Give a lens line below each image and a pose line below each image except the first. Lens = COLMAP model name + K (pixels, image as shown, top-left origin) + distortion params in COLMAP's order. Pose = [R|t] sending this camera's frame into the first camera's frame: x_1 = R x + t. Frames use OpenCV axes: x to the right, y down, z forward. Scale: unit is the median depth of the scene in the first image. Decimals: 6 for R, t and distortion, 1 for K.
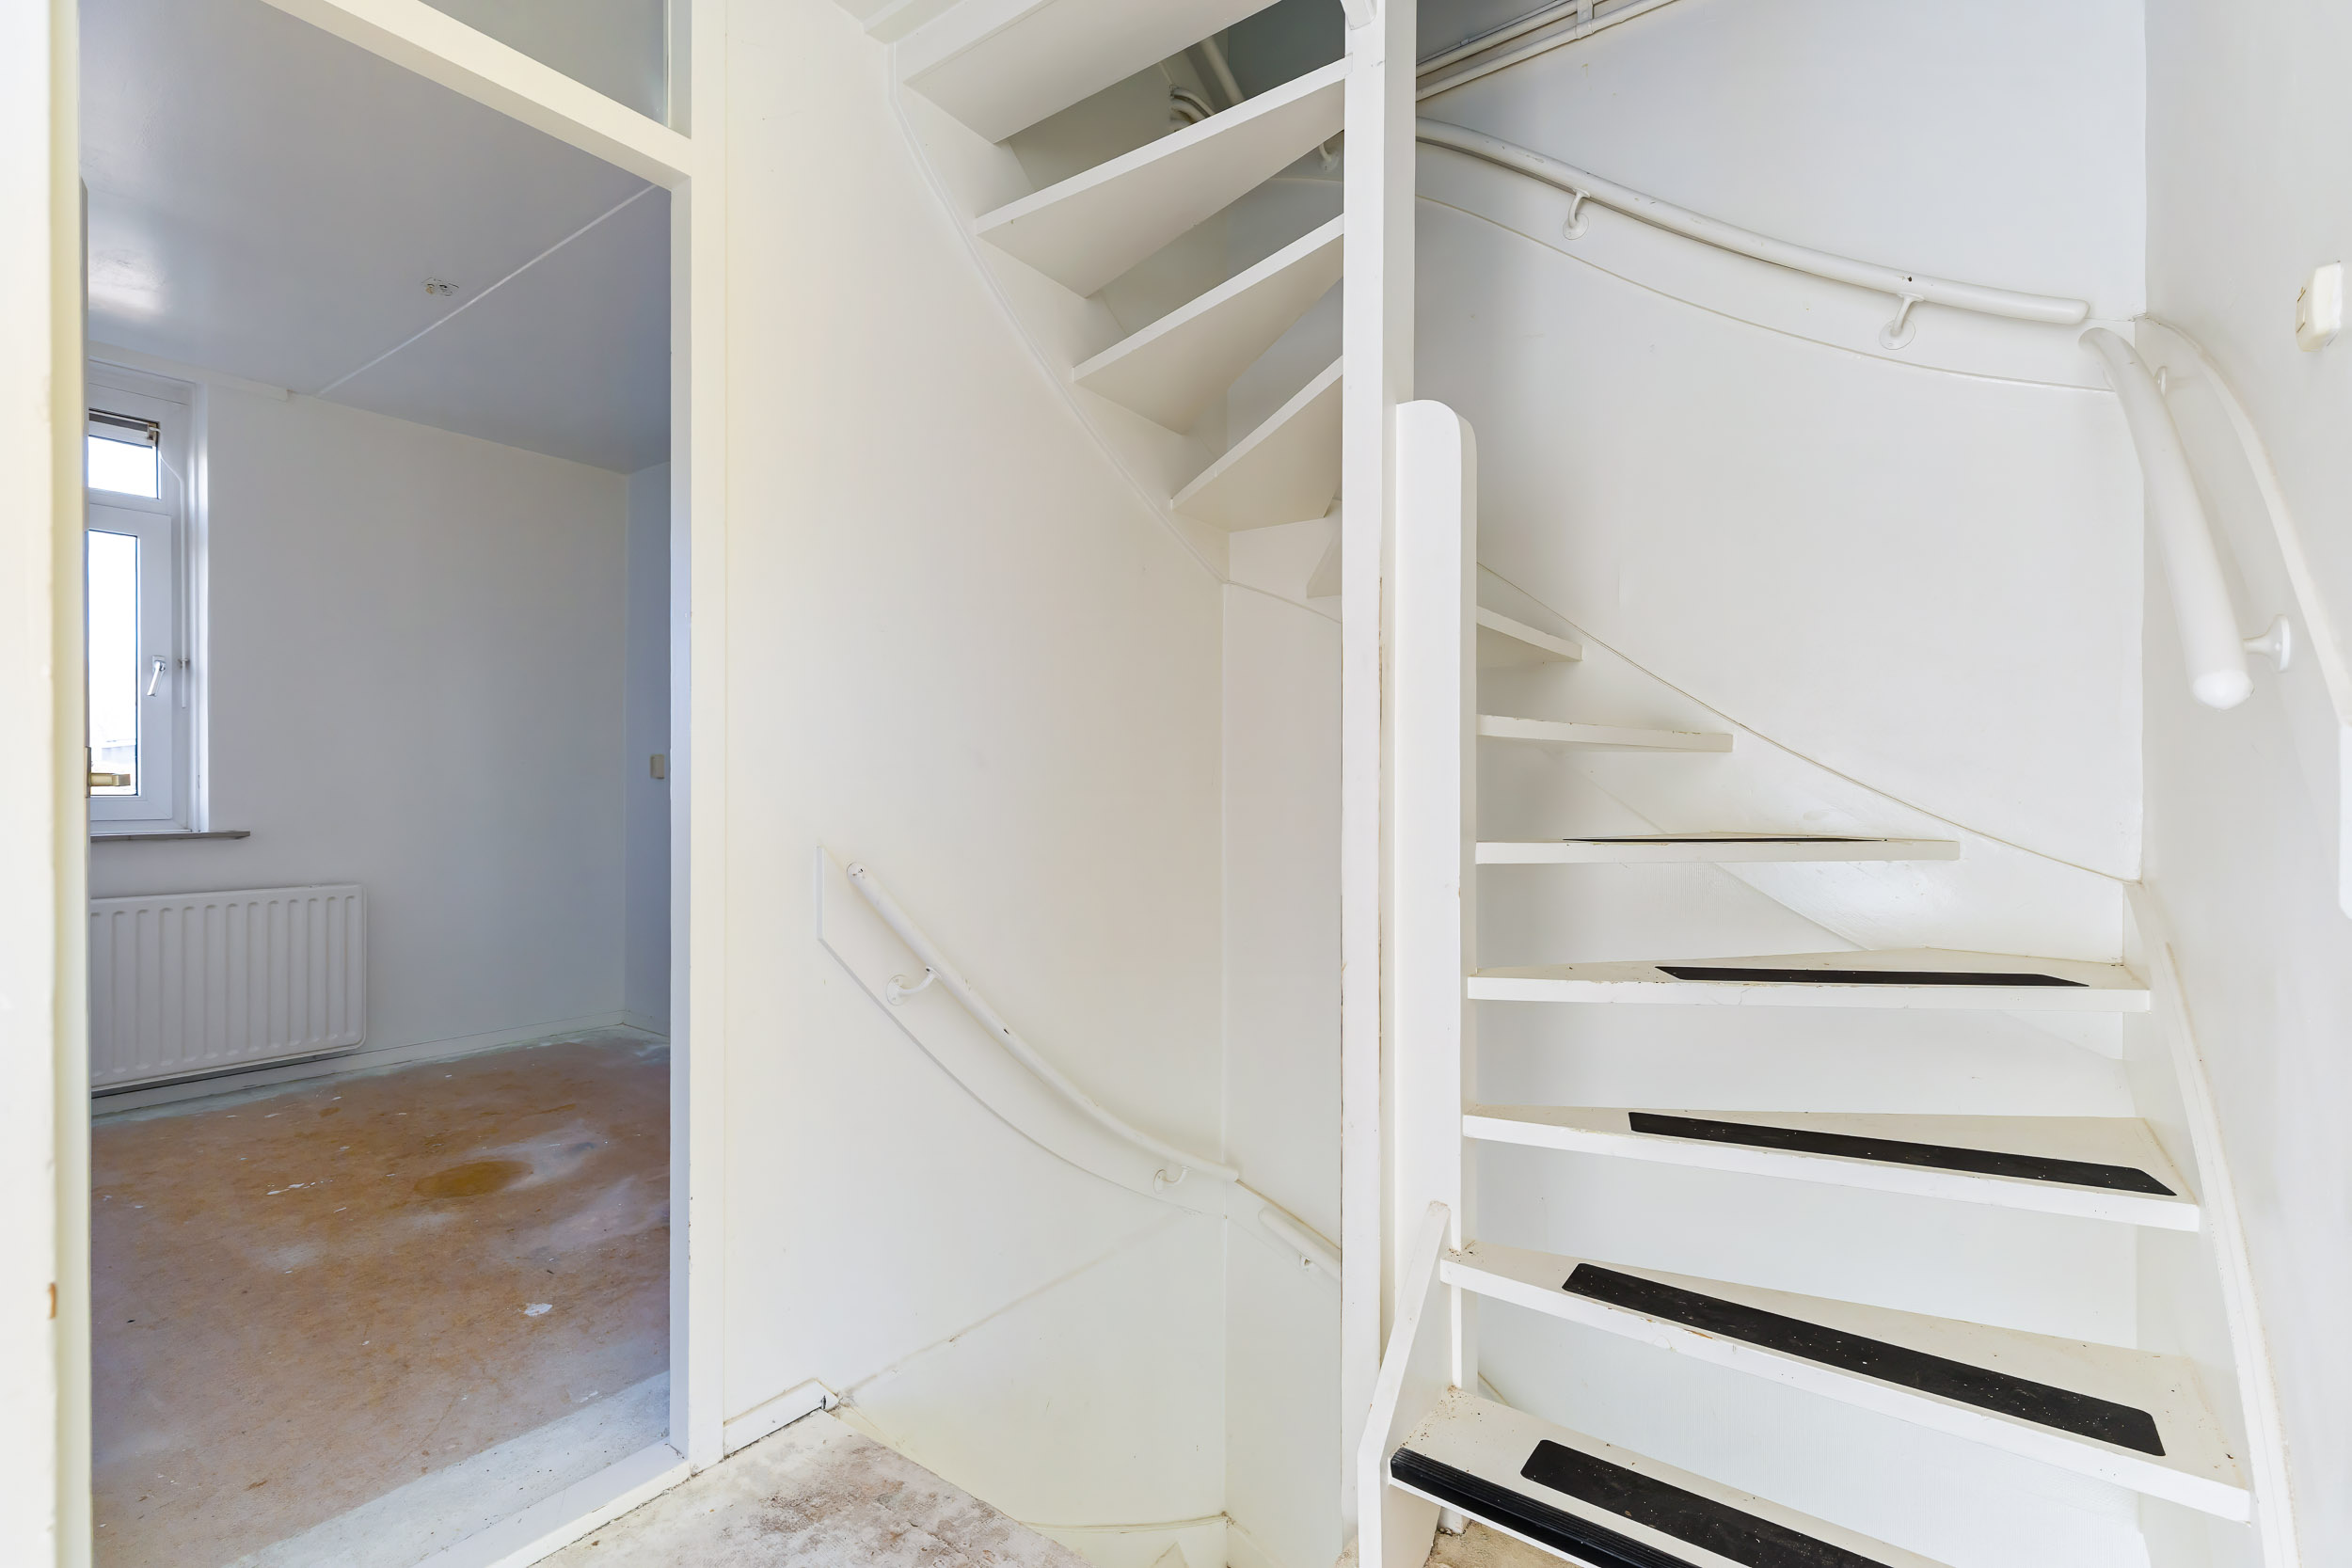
lens RADIAL K [[1064.4, 0, 1177.2], [0, 1064.4, 787.6], [0, 0, 1]] dist [0.000273, 0.000788]
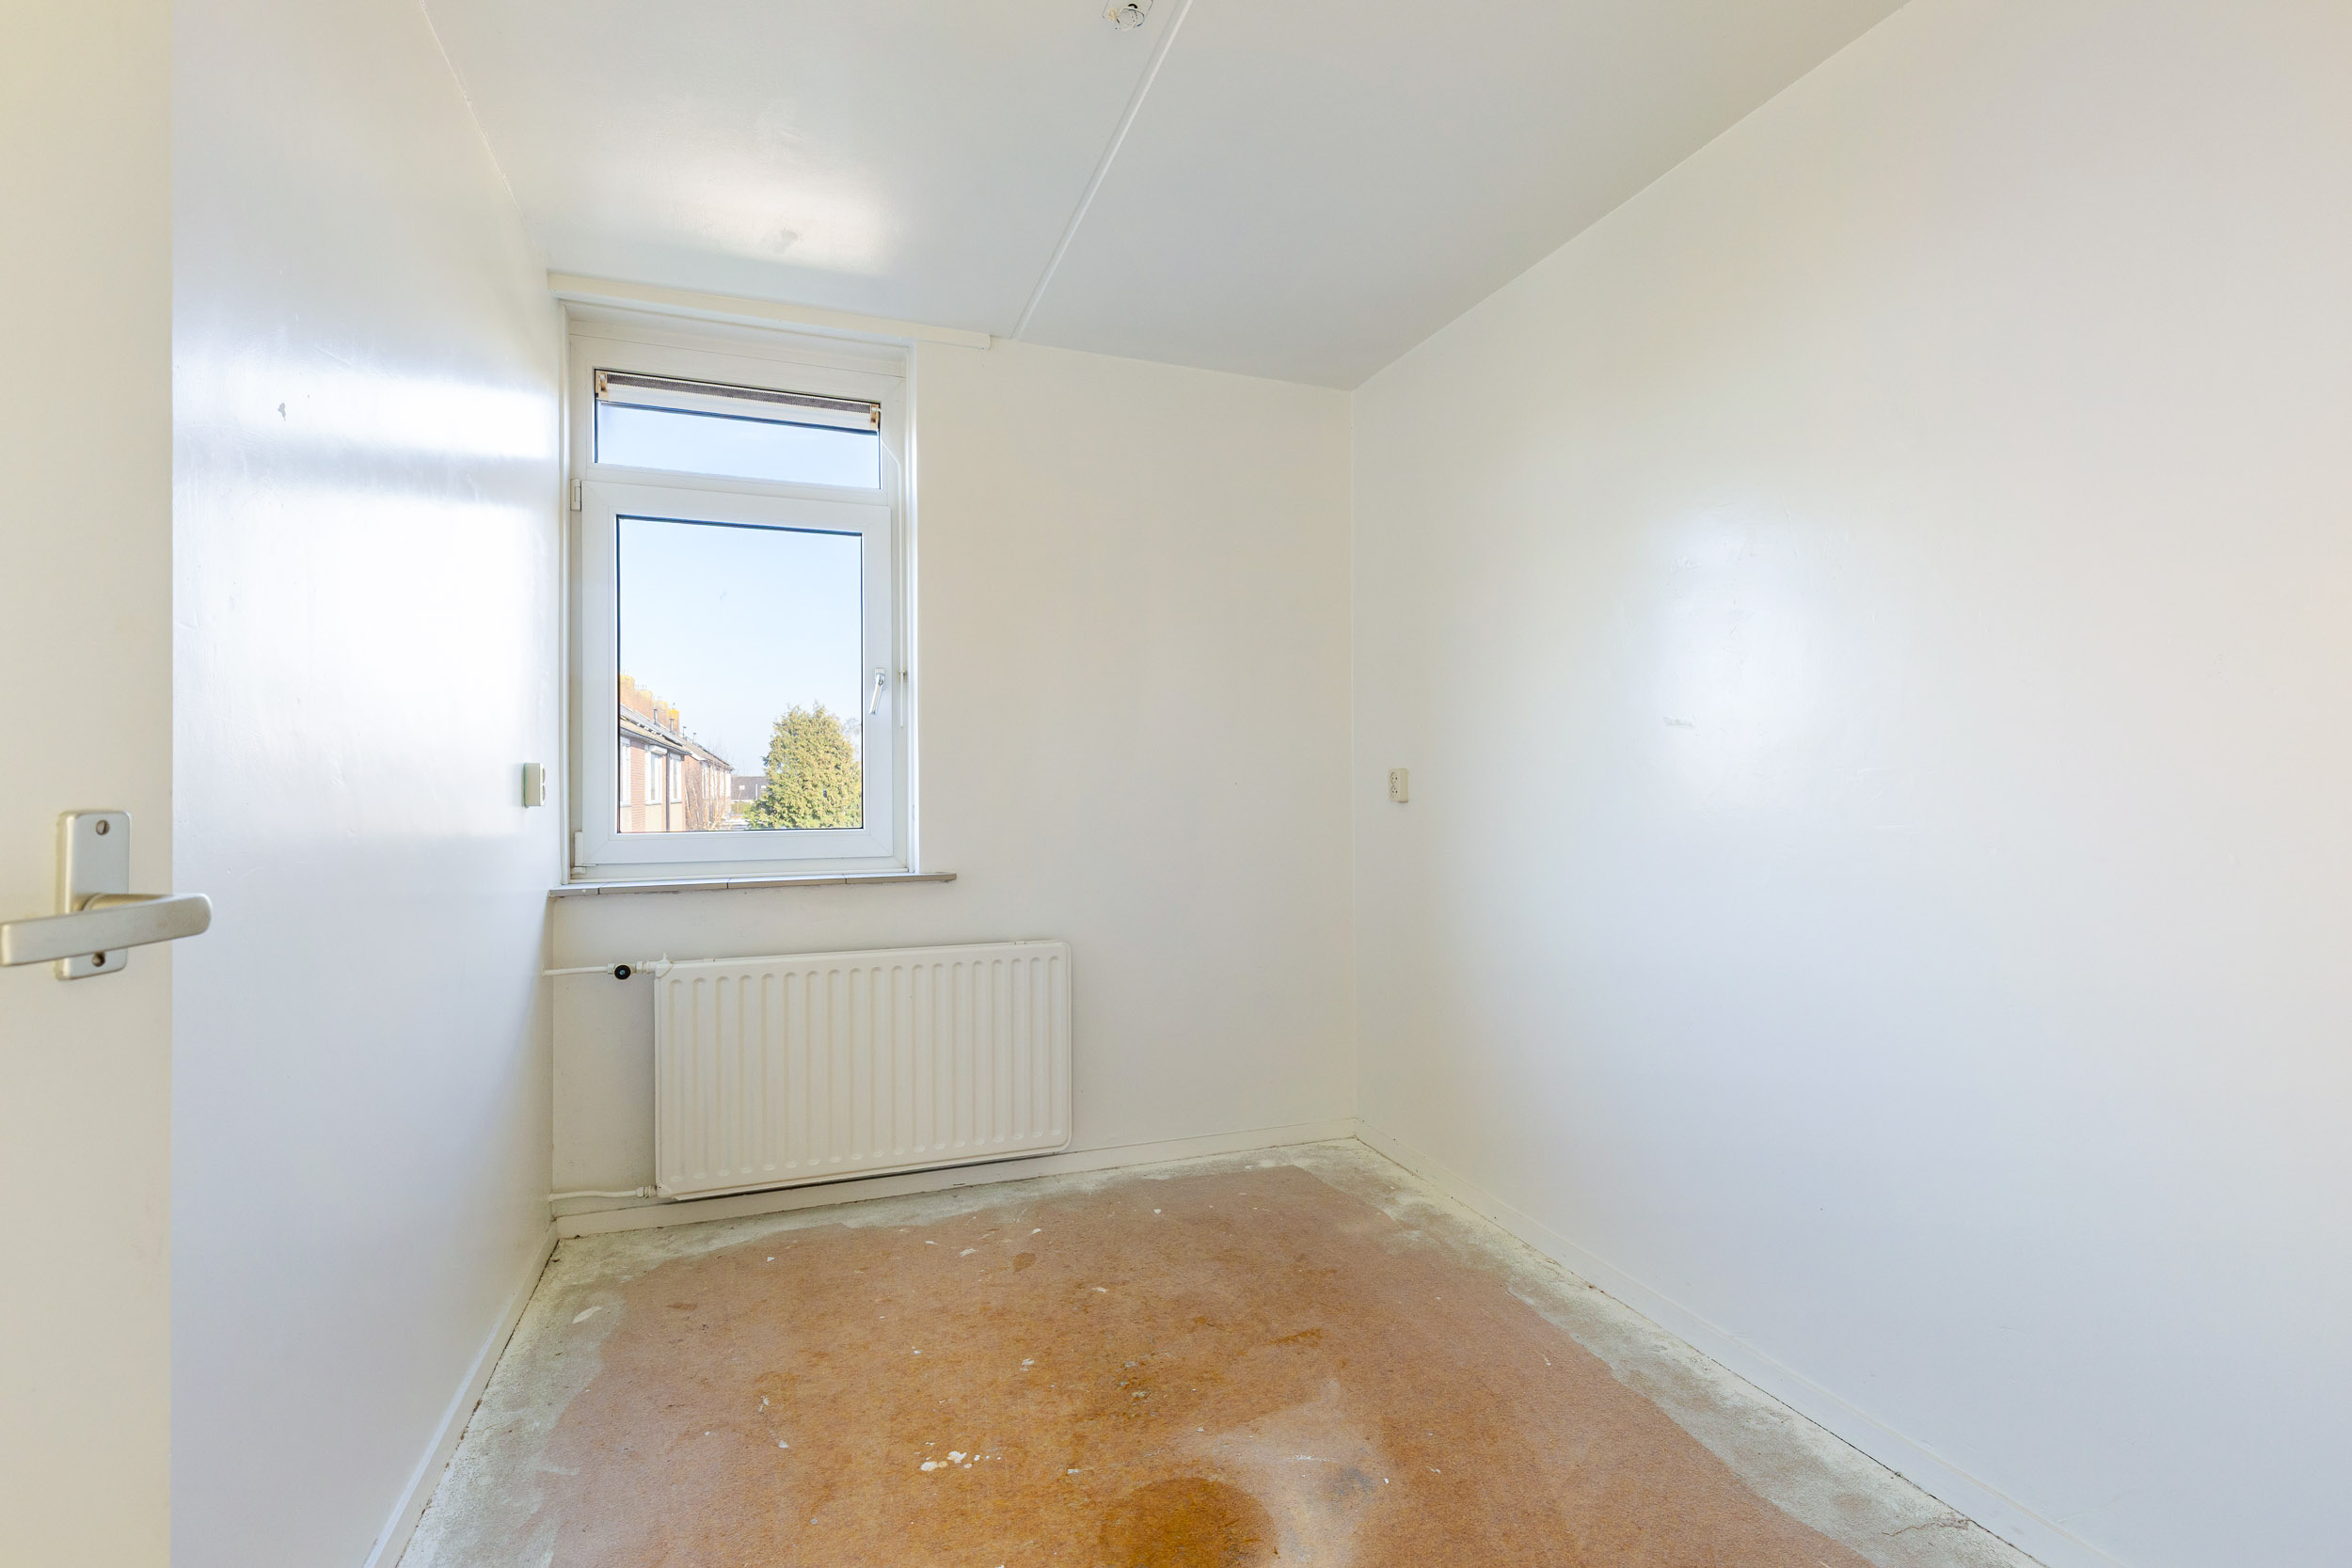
lens RADIAL K [[1064.4, 0, 1177.2], [0, 1064.4, 787.6], [0, 0, 1]] dist [0.000273, 0.000788]
pose [[0.830027, -0.007846, -0.557668, -0.272503], [0.007858, 0.999966, -0.002372, -0.022307], [0.557668, -0.002413, 0.830060, 0.416426]]
